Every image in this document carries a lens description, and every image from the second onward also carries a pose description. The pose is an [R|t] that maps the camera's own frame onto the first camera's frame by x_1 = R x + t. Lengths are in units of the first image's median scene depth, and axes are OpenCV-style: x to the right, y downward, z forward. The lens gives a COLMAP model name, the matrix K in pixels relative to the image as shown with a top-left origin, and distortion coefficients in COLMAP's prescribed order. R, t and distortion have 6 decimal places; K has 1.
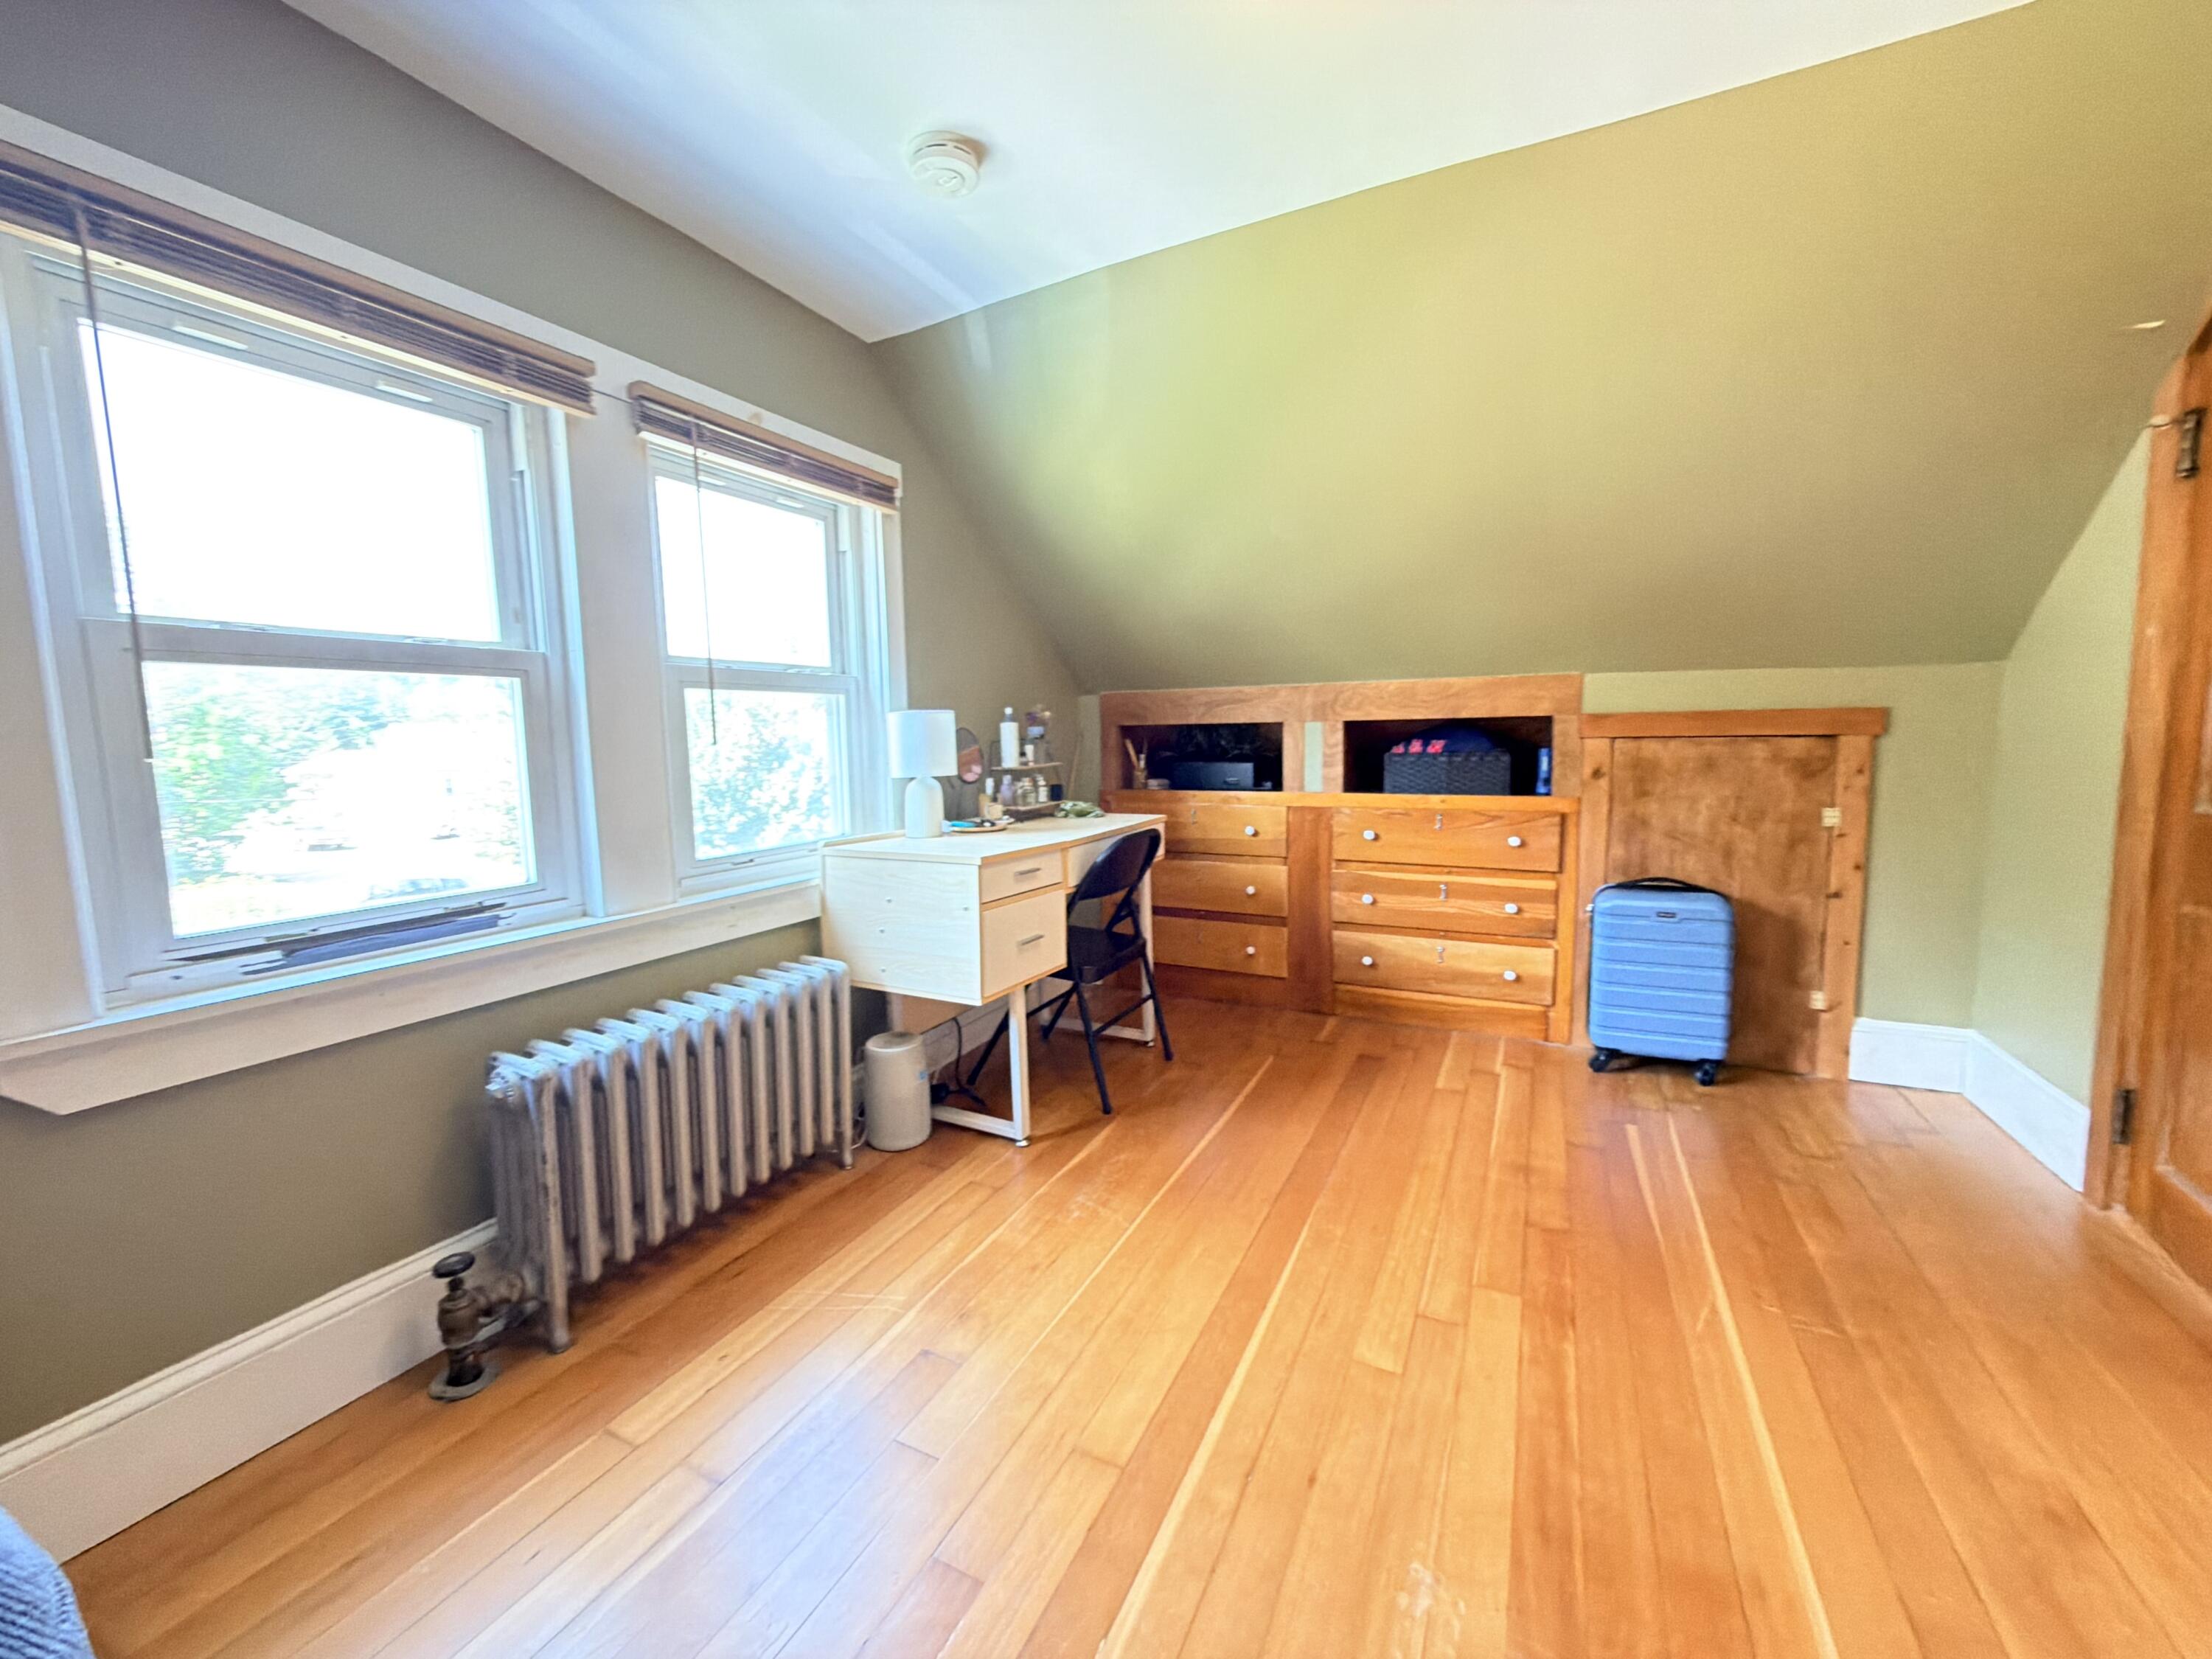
lens RADIAL K [[878.5, 0, 1122.6], [0, 878.5, 823.8], [0, 0, 1]] dist [-0.000686, 0.000239]
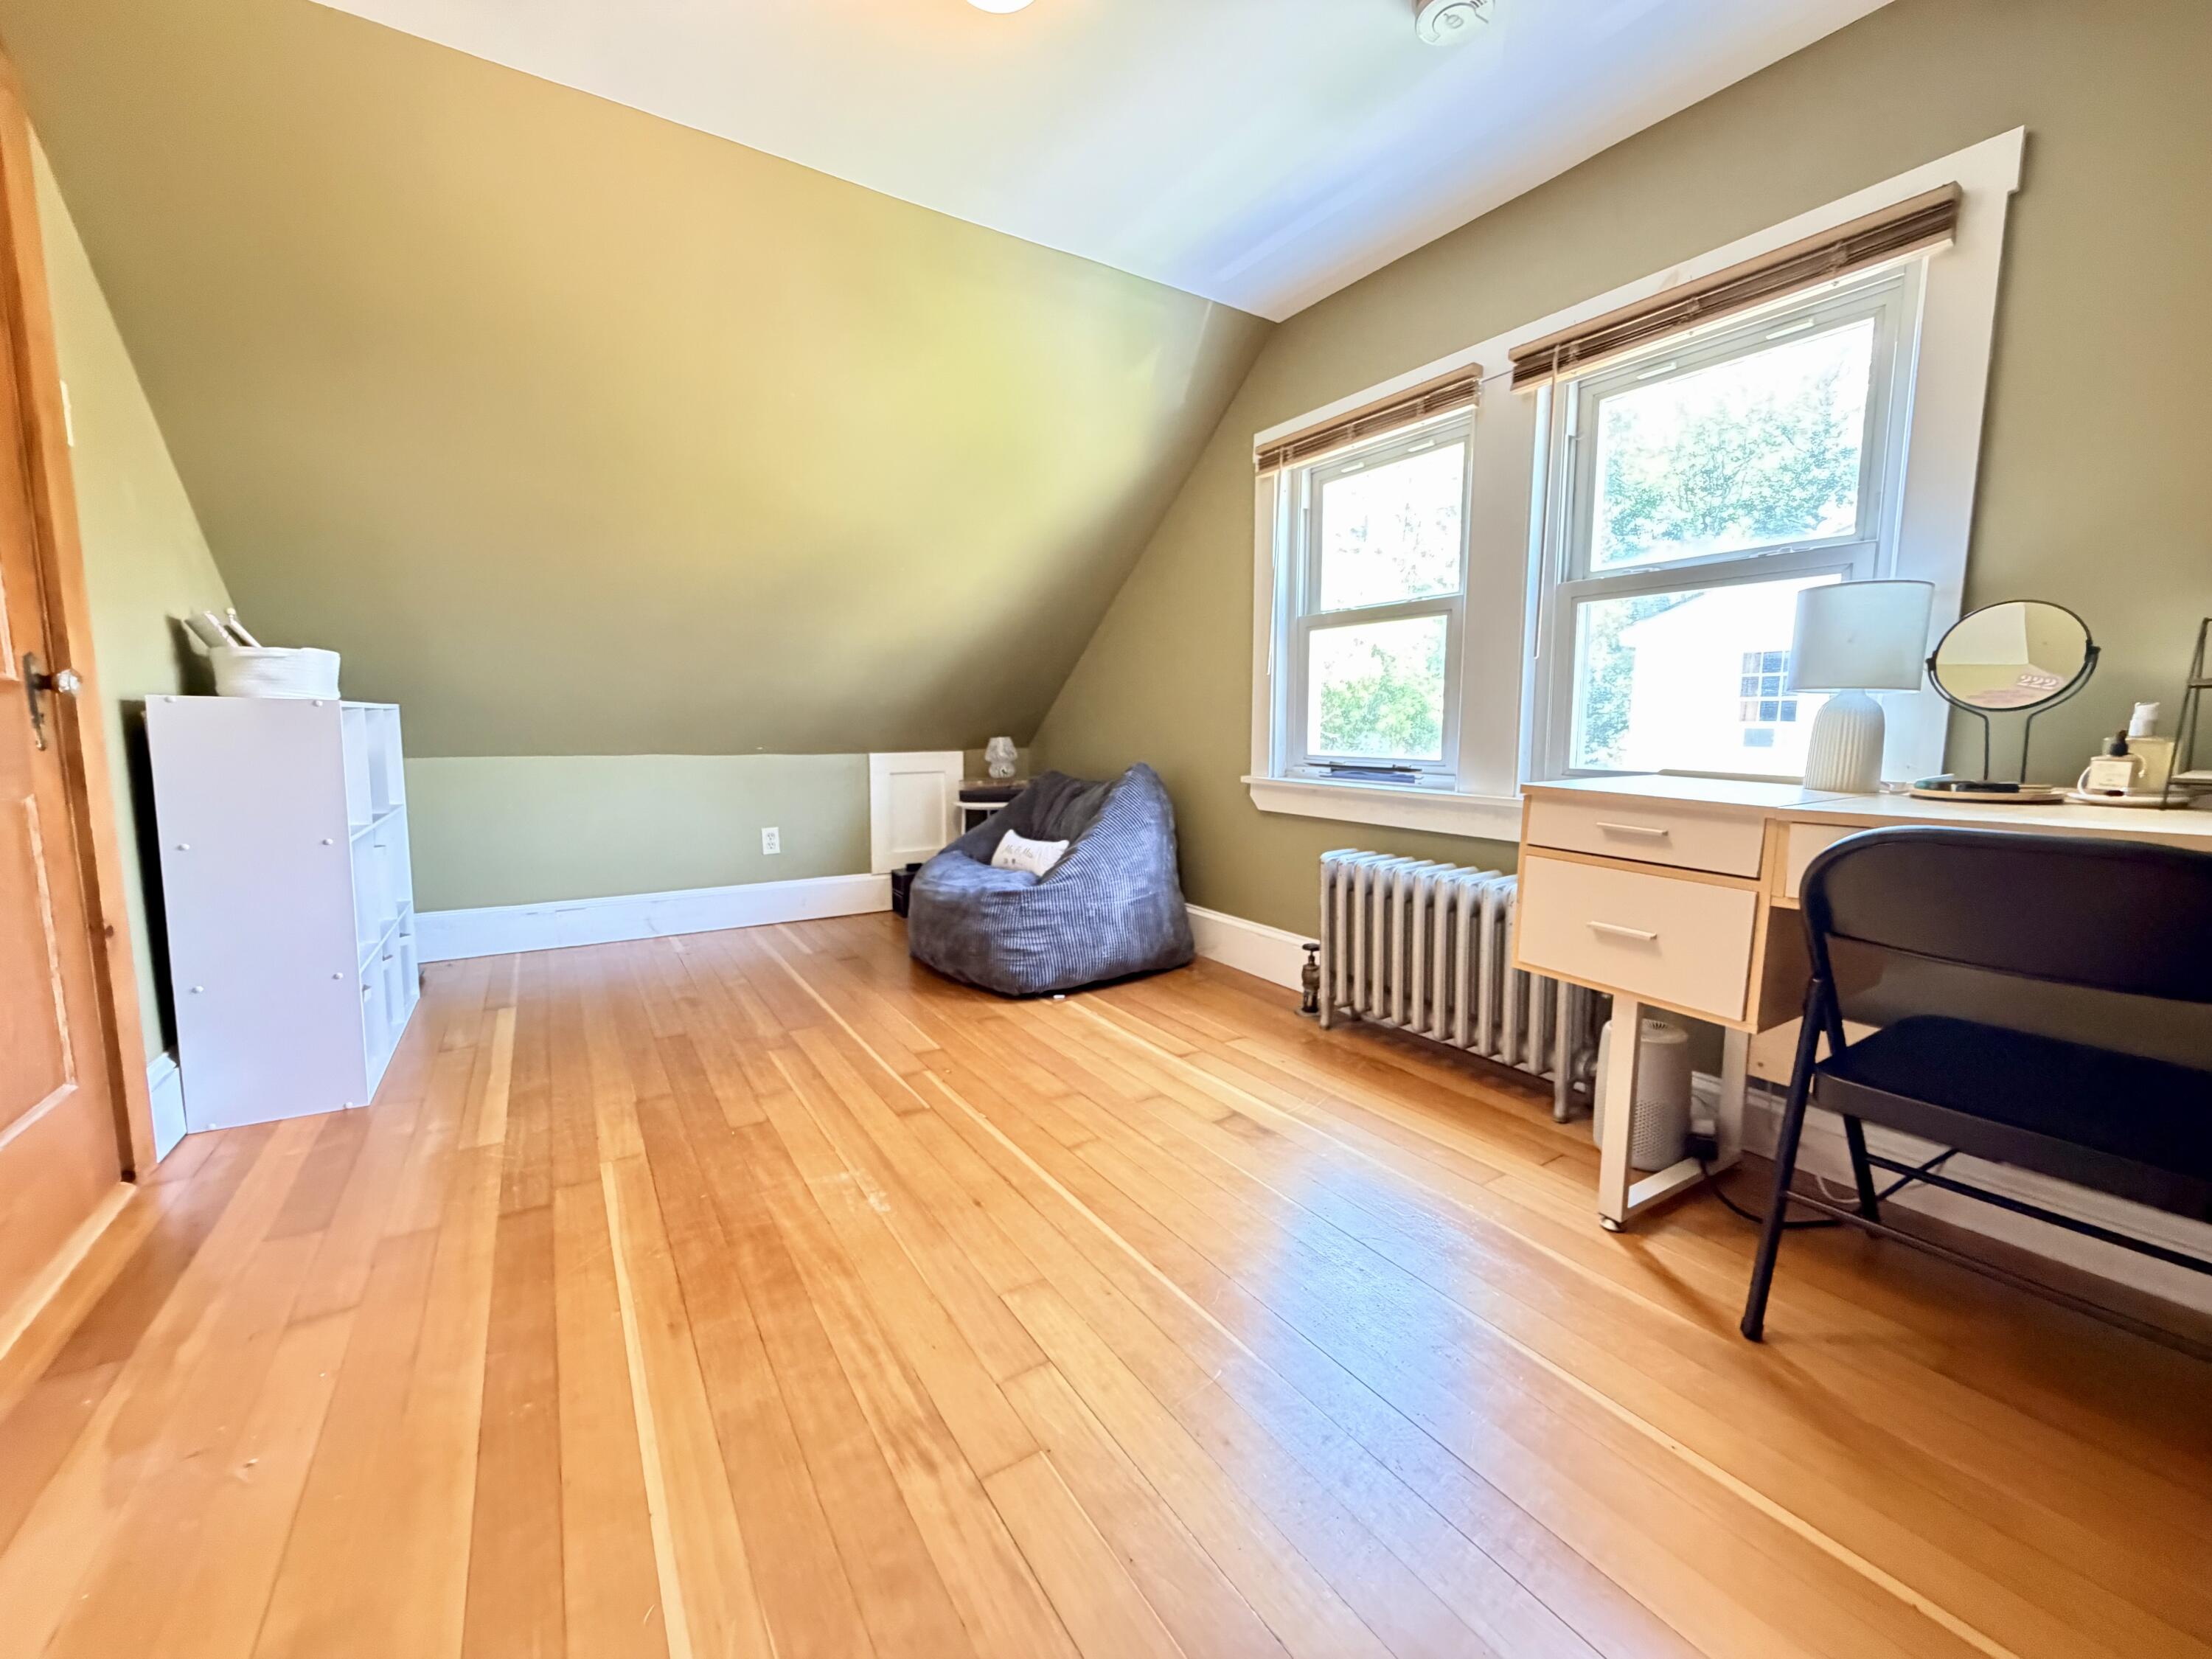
lens RADIAL K [[878.5, 0, 1099.9], [0, 878.5, 824.5], [0, 0, 1]] dist [-0.000686, 0.000239]
pose [[-0.523819, 0.133137, -0.841361, 0.853642], [-0.062253, 0.979086, 0.193689, -0.073899], [0.849552, 0.153836, -0.504576, 1.269061]]
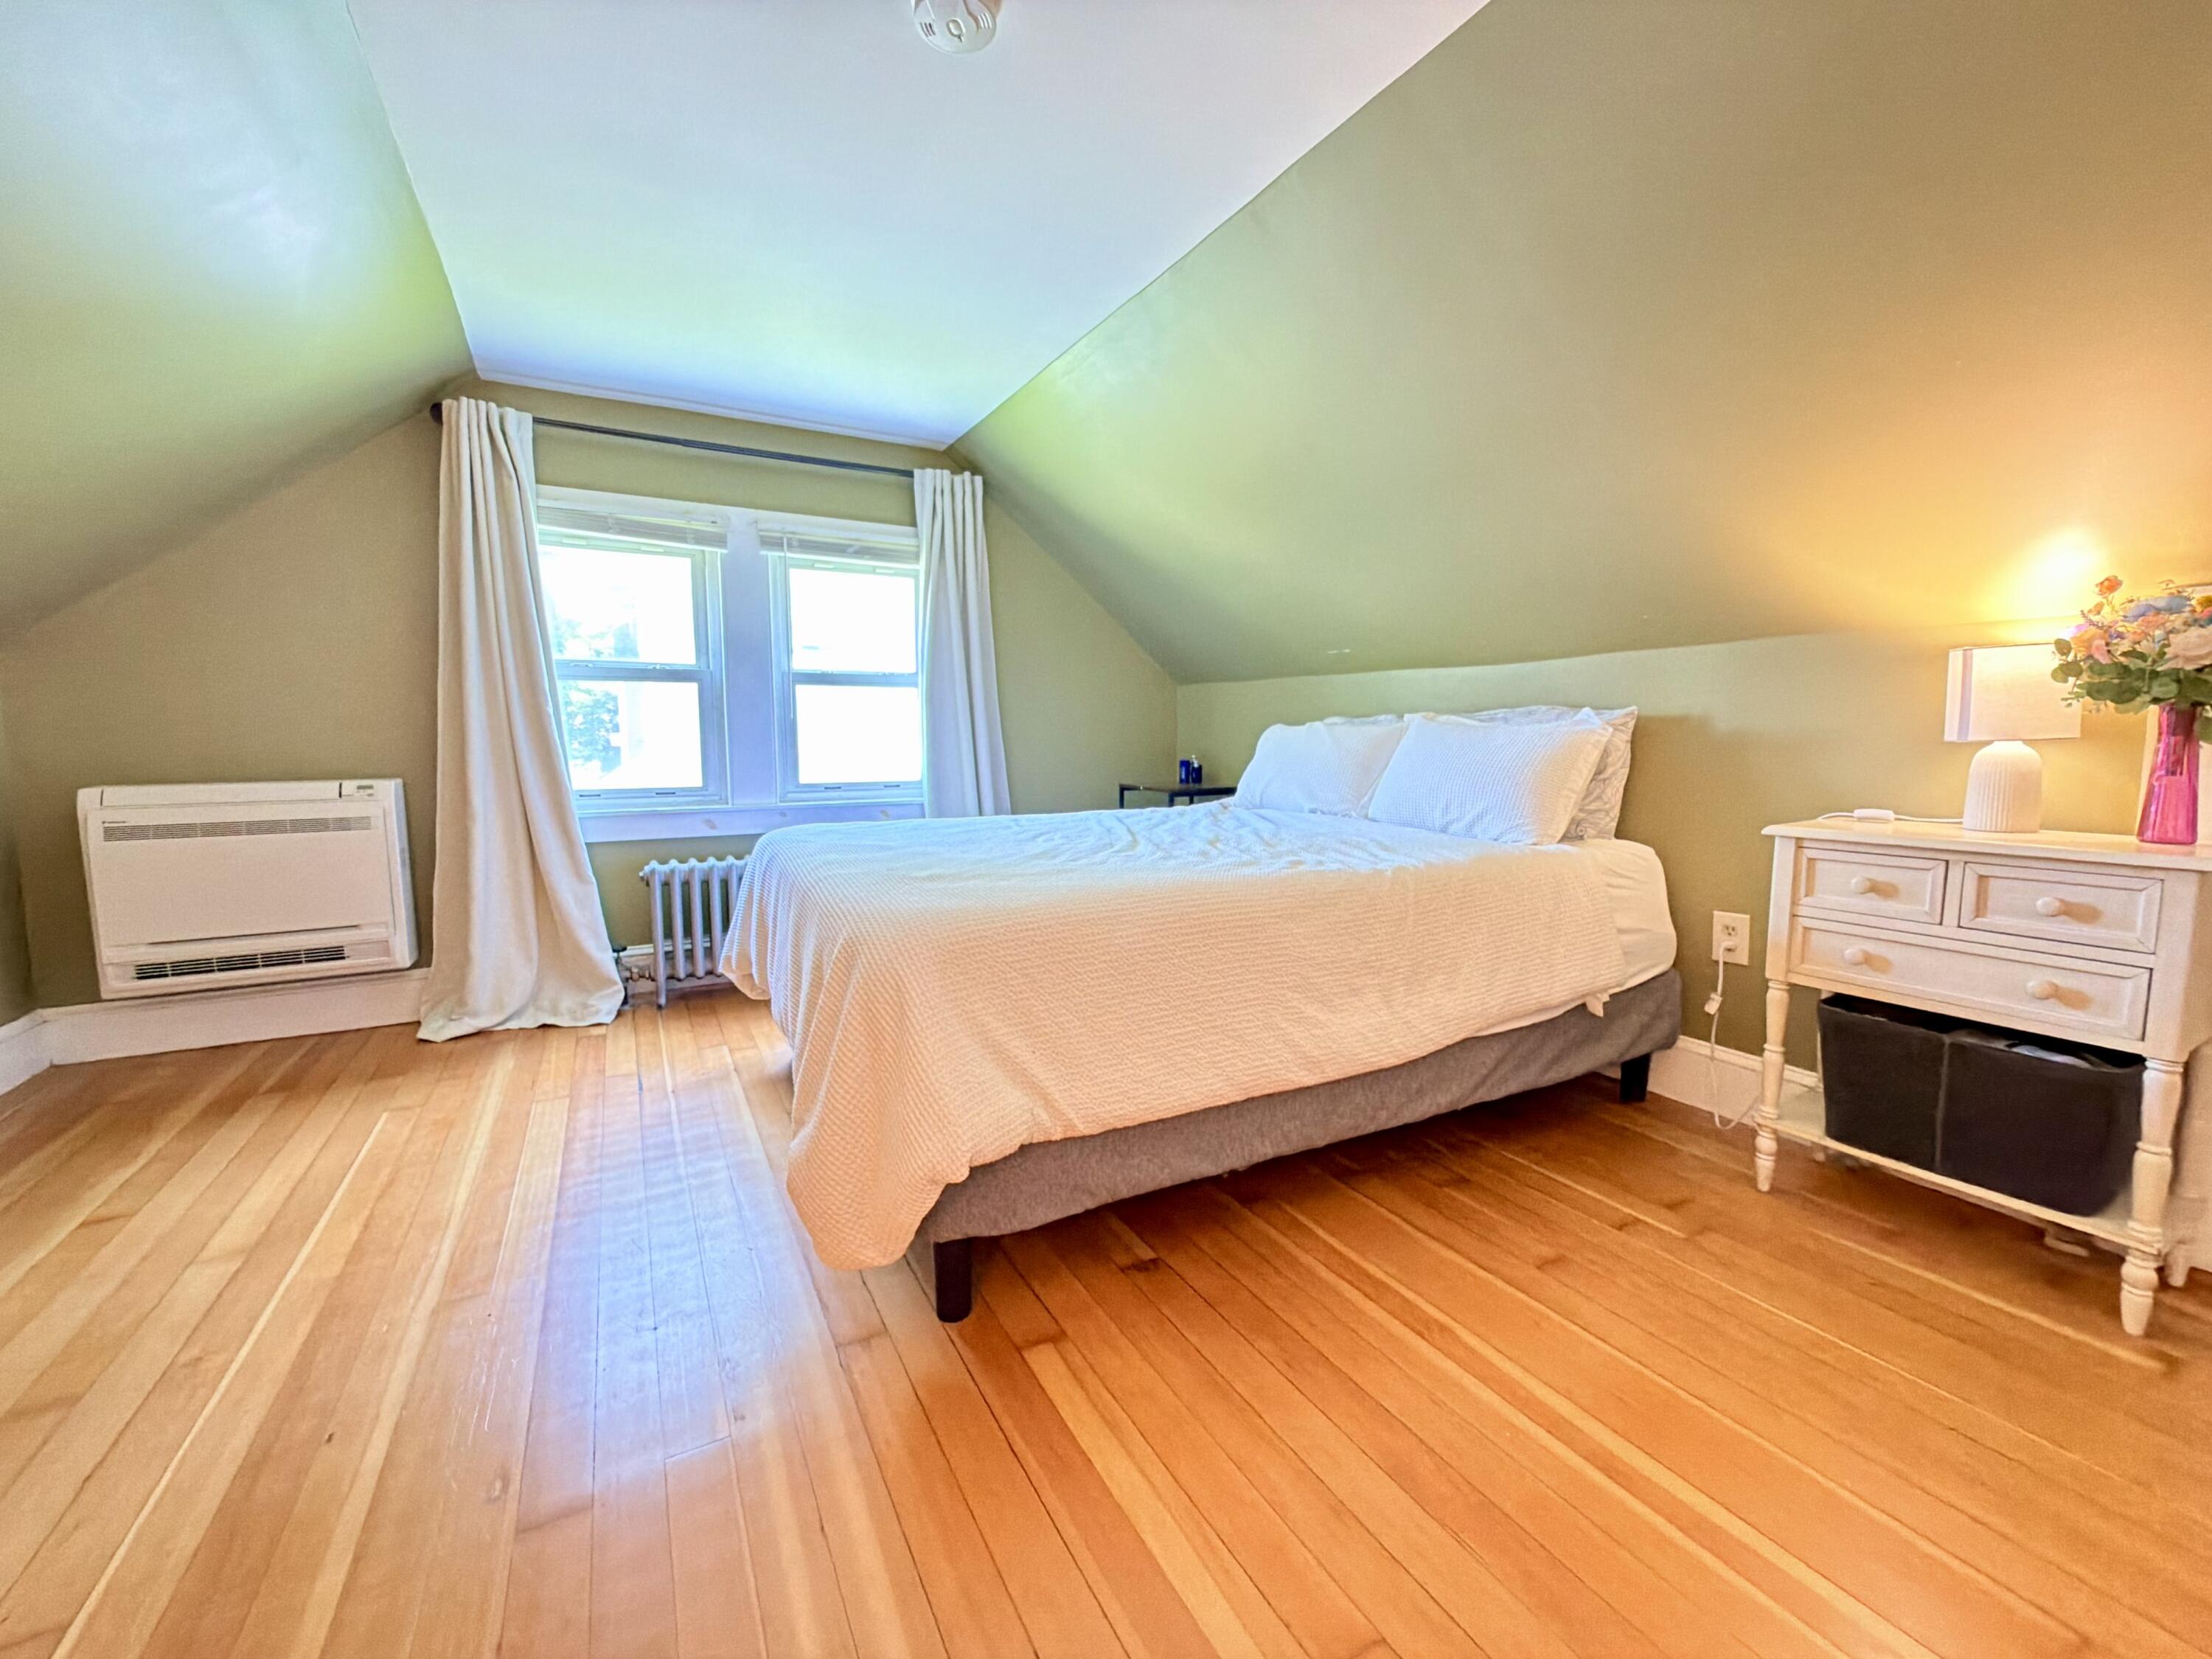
lens RADIAL K [[878.5, 0, 1101.5], [0, 878.5, 826.6], [0, 0, 1]] dist [-0.000686, 0.000239]
pose [[0.821047, 0.093909, -0.563084, 1.222467], [-0.083451, 0.995525, 0.044348, -0.004406], [0.564729, 0.010578, 0.825209, -0.135541]]
